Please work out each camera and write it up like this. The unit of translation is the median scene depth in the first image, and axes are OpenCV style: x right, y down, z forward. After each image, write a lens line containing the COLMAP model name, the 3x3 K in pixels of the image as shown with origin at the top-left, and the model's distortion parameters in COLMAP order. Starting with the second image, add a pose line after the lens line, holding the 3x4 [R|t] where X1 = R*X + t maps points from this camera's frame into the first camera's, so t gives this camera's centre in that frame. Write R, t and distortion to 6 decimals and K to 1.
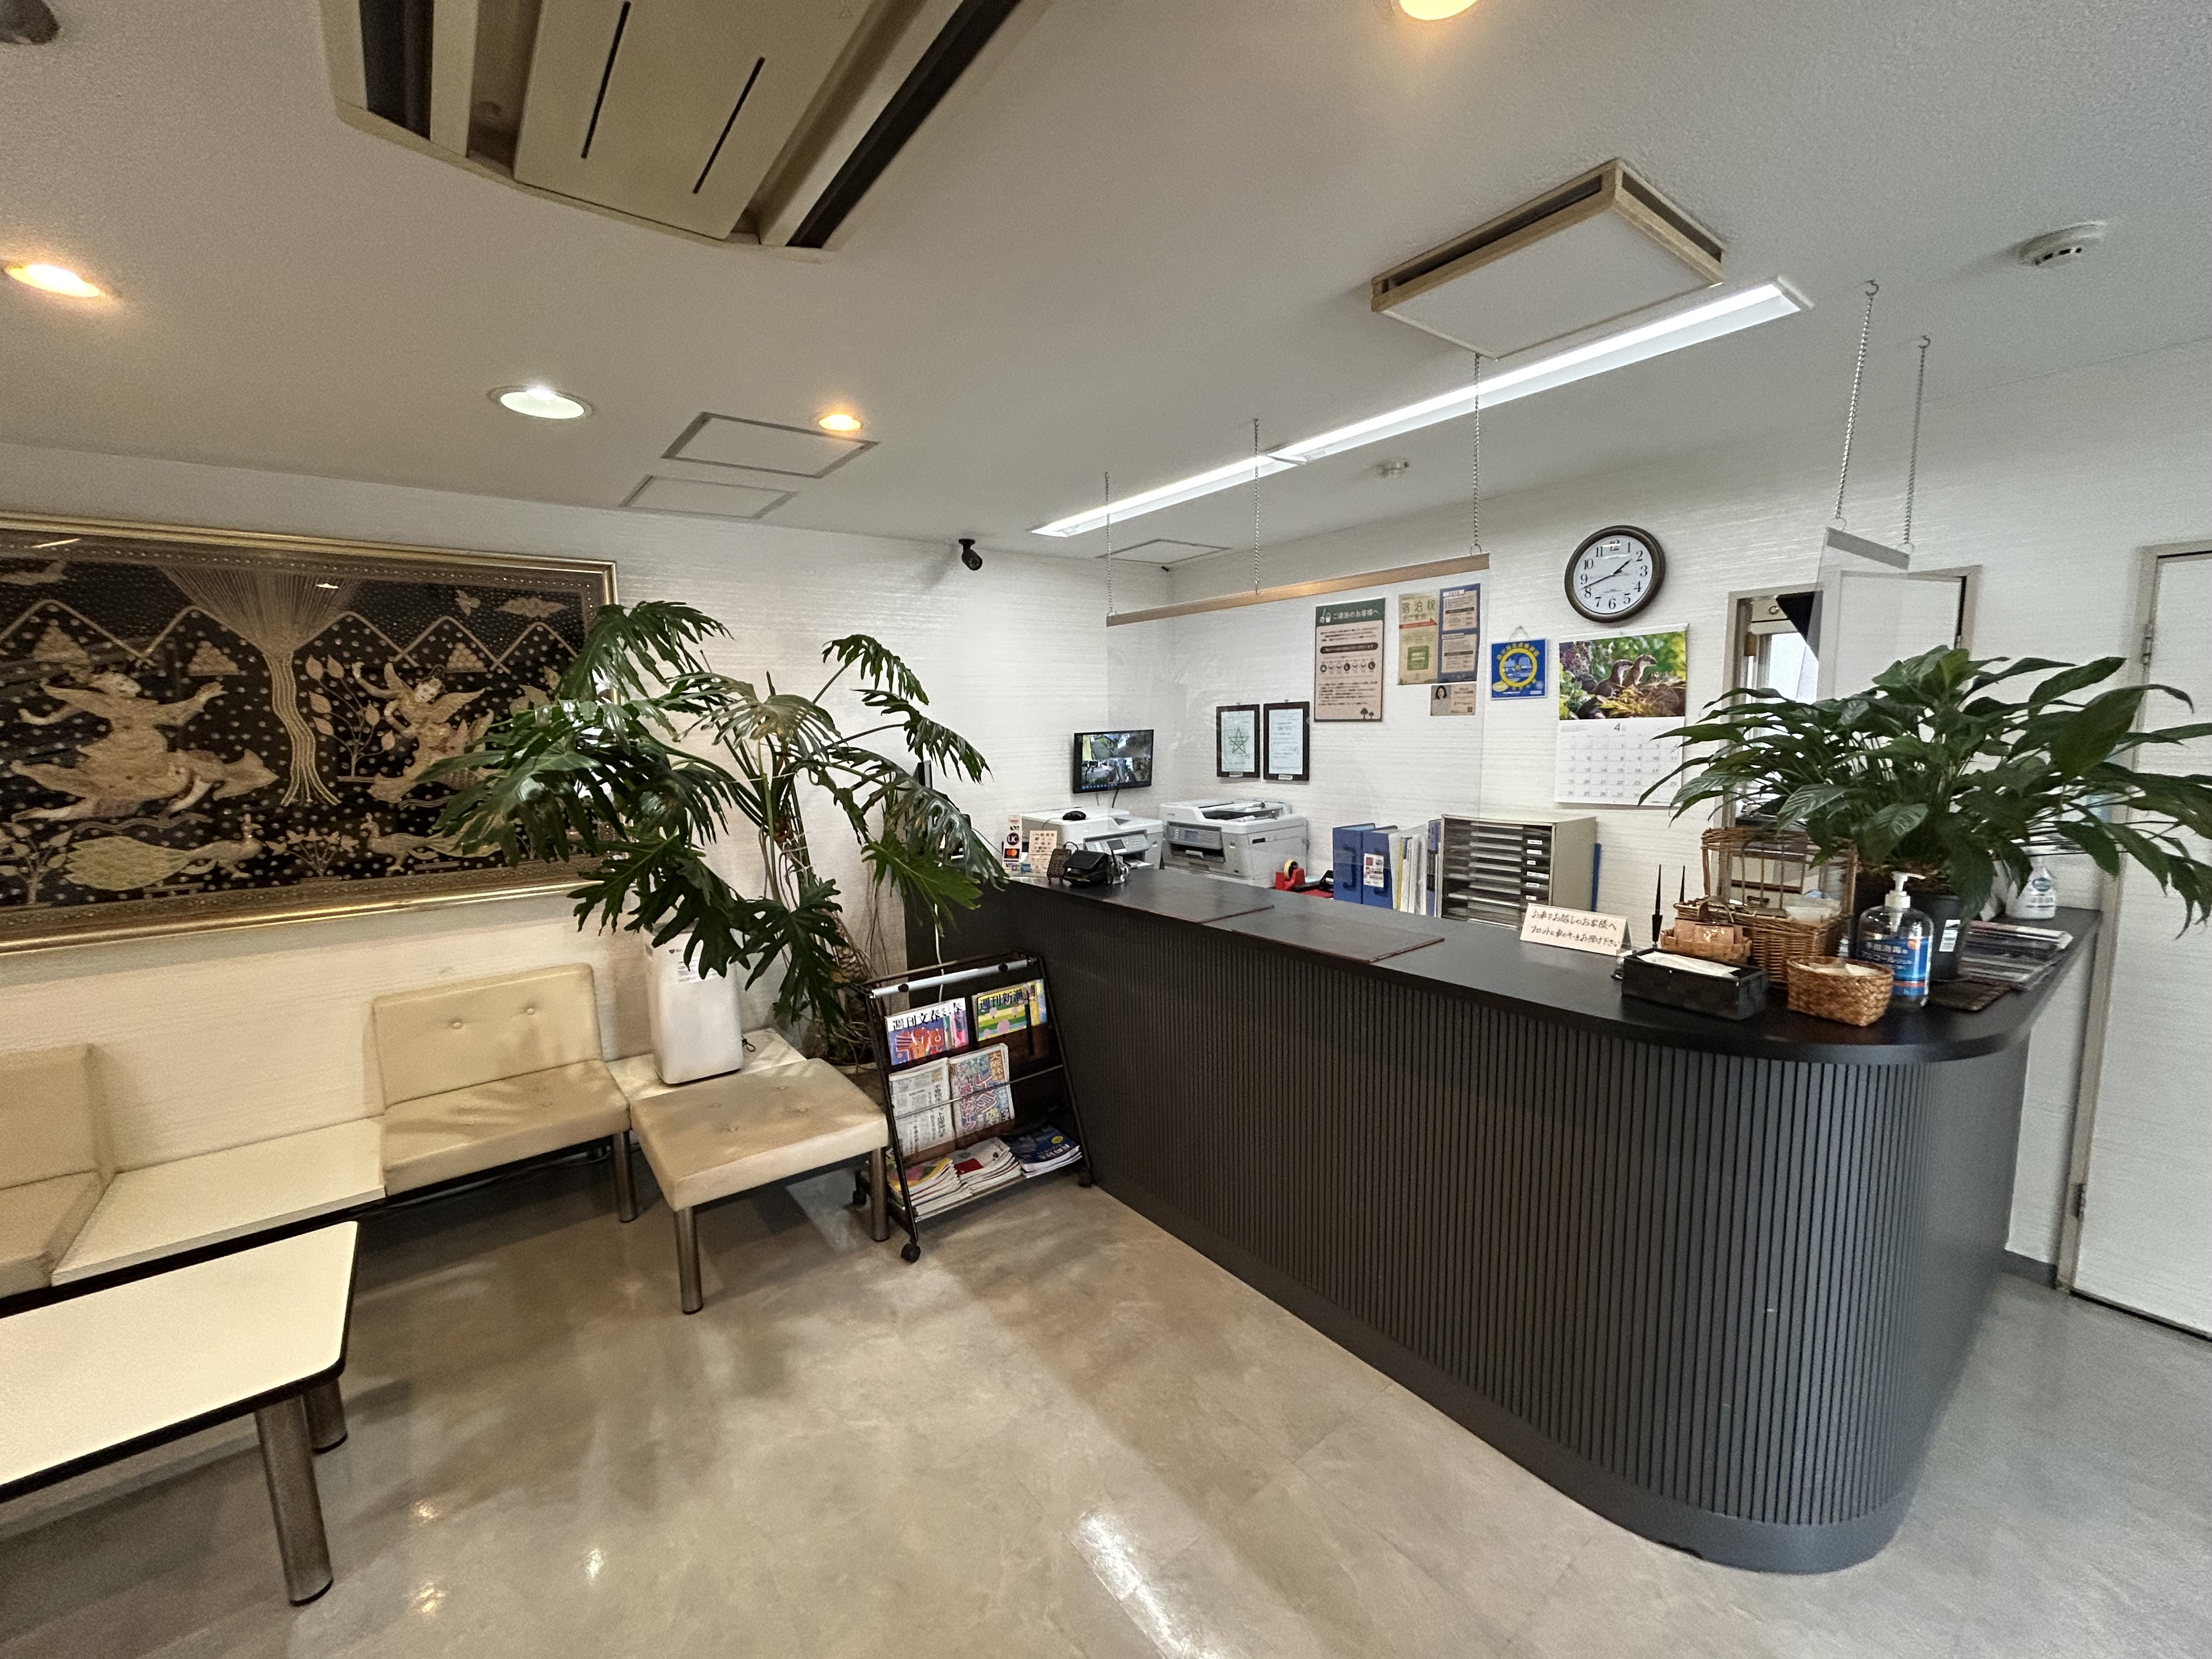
lens RADIAL K [[892.5, 0, 1115.2], [0, 892.5, 830.8], [0, 0, 1]] dist [0.004192, 0.000290]
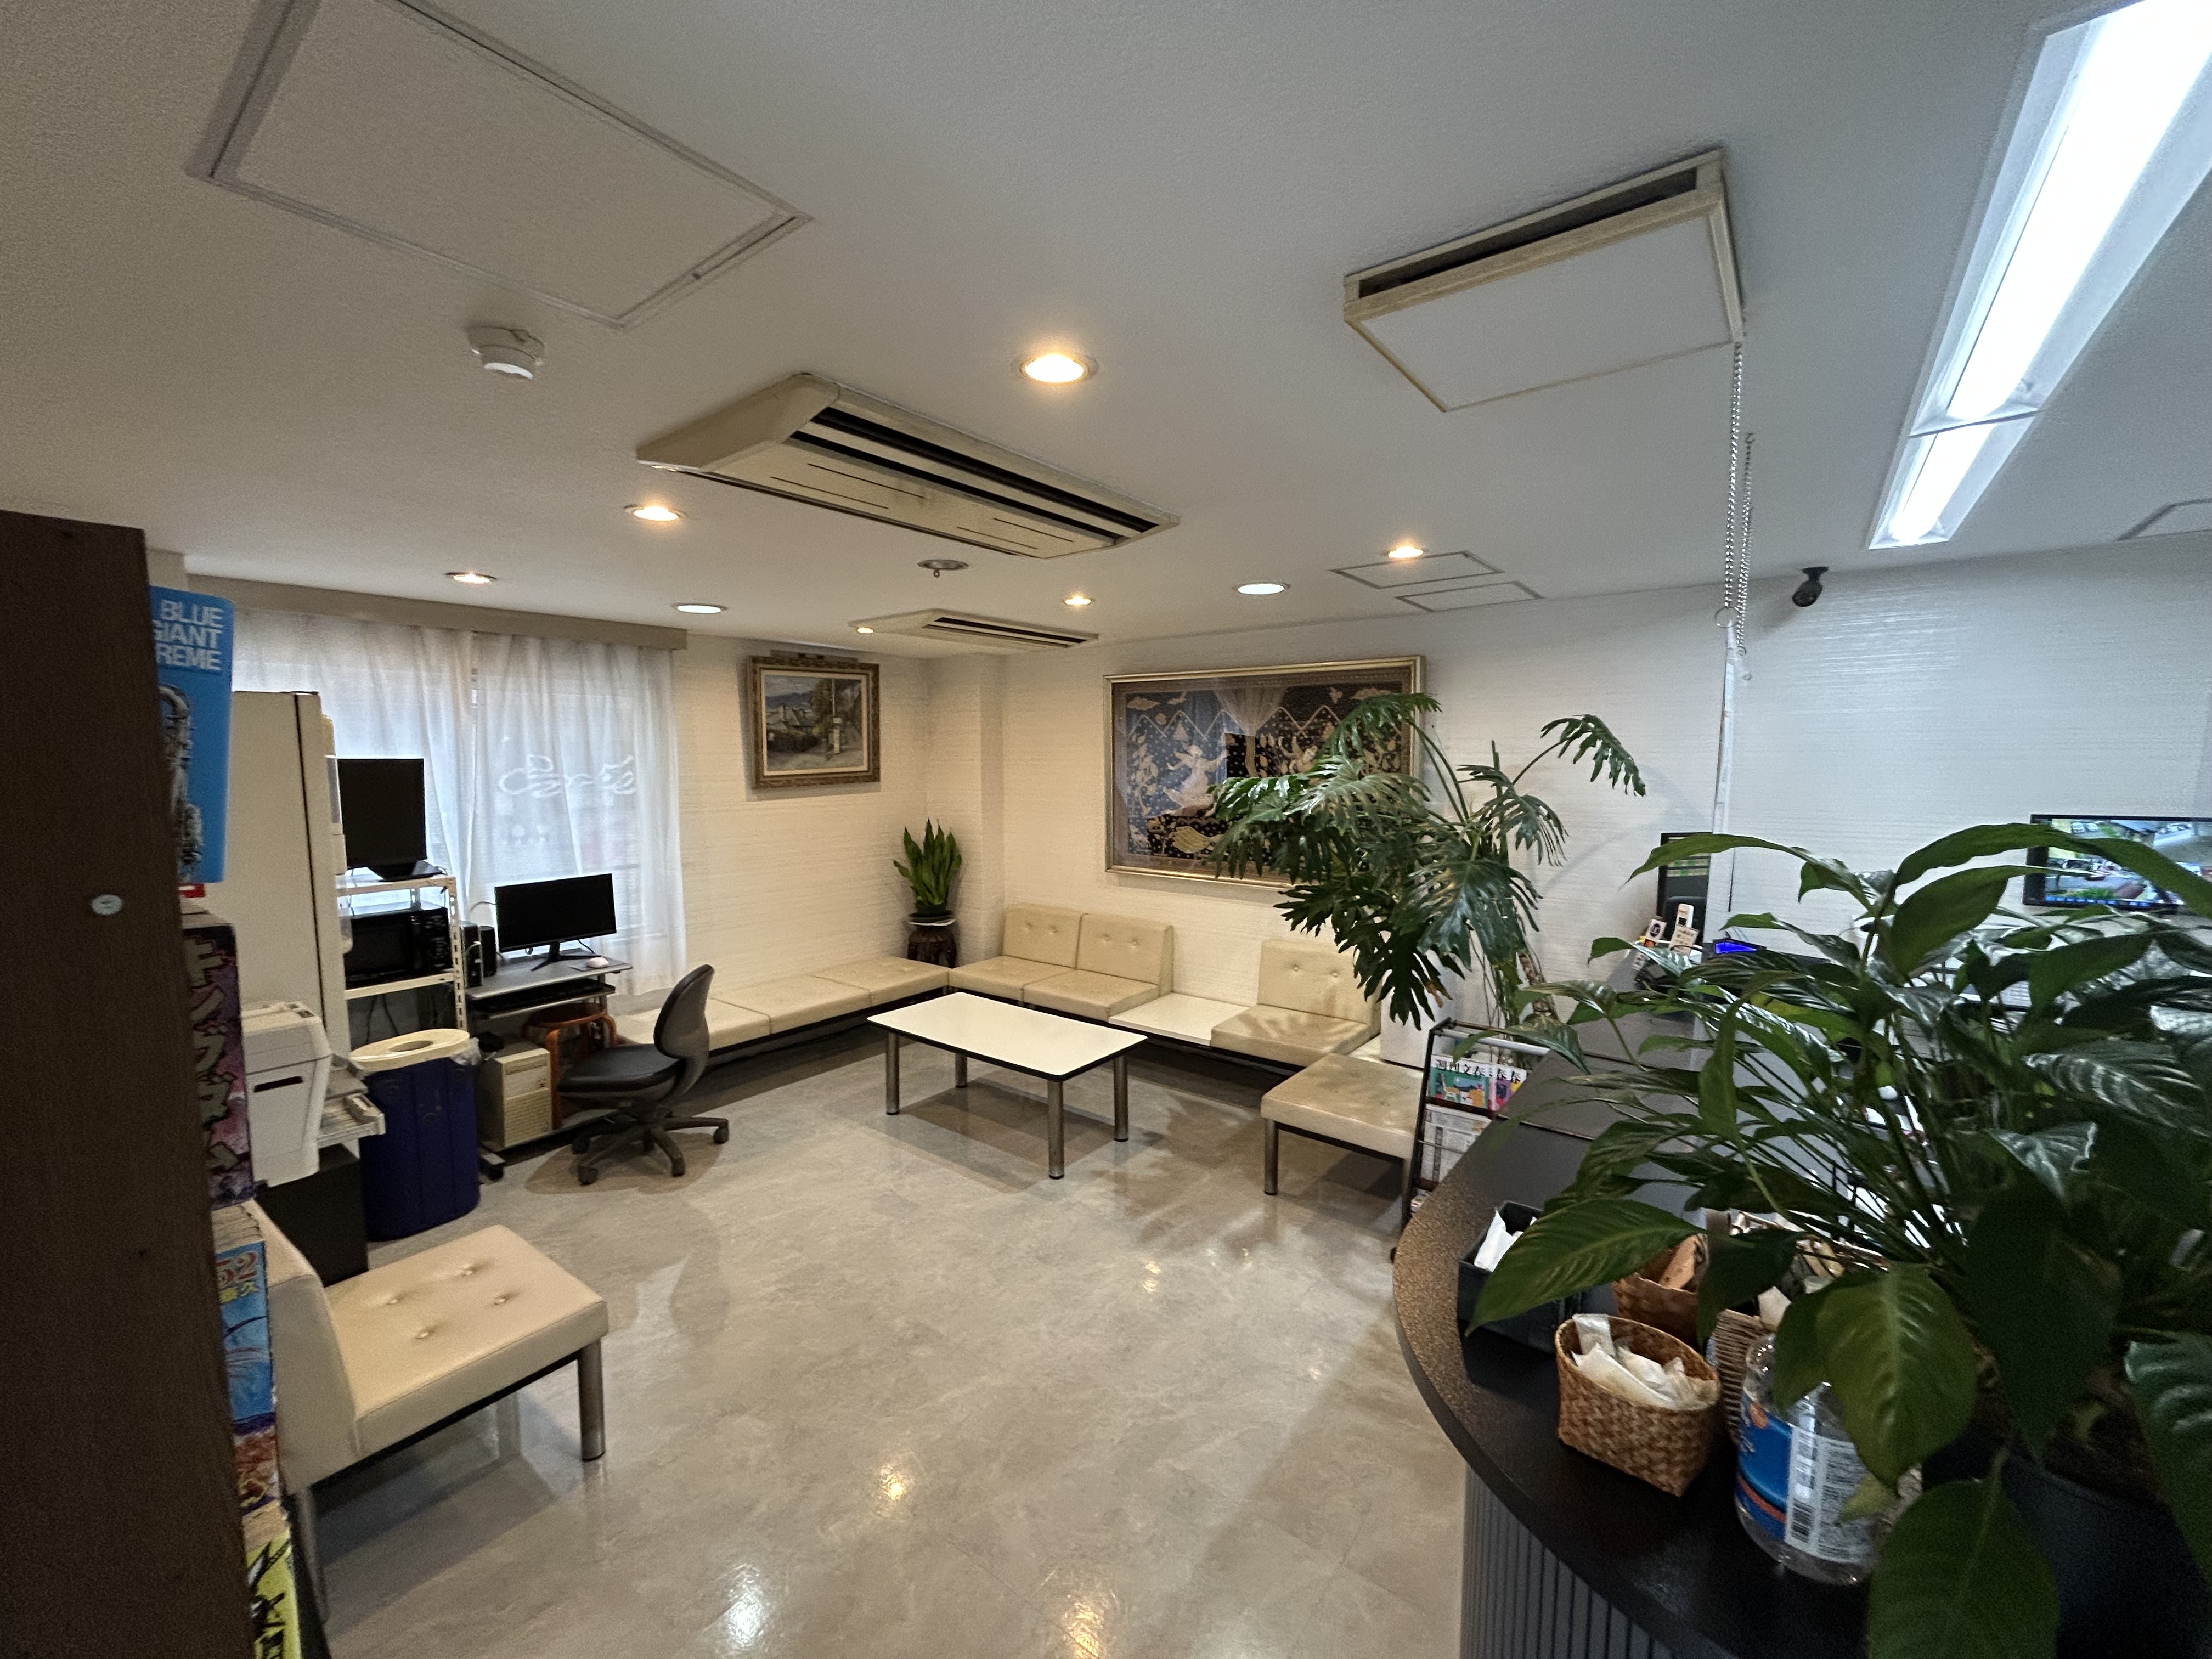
lens RADIAL K [[892.5, 0, 1112.1], [0, 892.5, 834.4], [0, 0, 1]] dist [0.004192, 0.000290]
pose [[0.248432, 0.106162, -0.962814, 0.757858], [-0.129416, 0.988703, 0.075623, -0.103618], [0.959965, 0.105816, 0.259364, 0.322876]]
